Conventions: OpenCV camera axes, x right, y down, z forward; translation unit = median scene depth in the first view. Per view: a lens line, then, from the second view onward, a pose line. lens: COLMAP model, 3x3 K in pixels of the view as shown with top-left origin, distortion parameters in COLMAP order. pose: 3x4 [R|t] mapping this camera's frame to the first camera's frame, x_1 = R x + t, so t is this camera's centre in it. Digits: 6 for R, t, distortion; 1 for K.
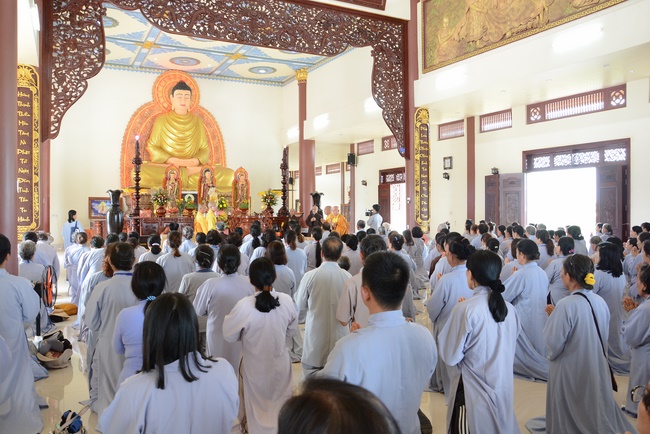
lens RADIAL K [[515.7, 0, 325.0], [0, 515.7, 217.0], [0, 0, 1]] dist [-0.162104, 0.142320]
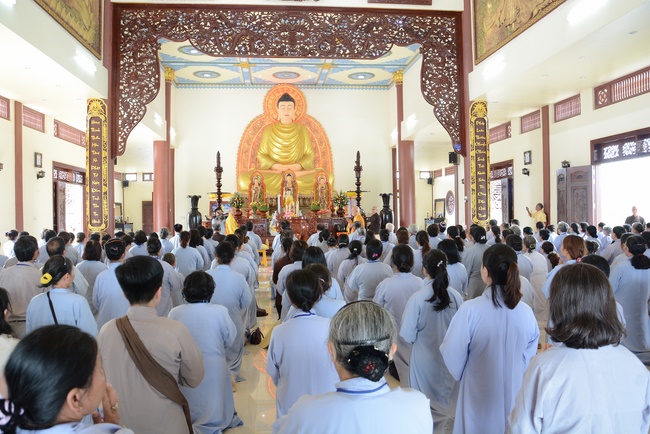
lens RADIAL K [[504.7, 0, 325.0], [0, 504.7, 217.0], [0, 0, 1]] dist [-0.165476, 0.130968]
pose [[0.929268, -0.008687, -0.369305, 0.274429], [0.008519, 0.999962, -0.002084, 0.000674], [0.369309, -0.001209, 0.929306, 0.042256]]
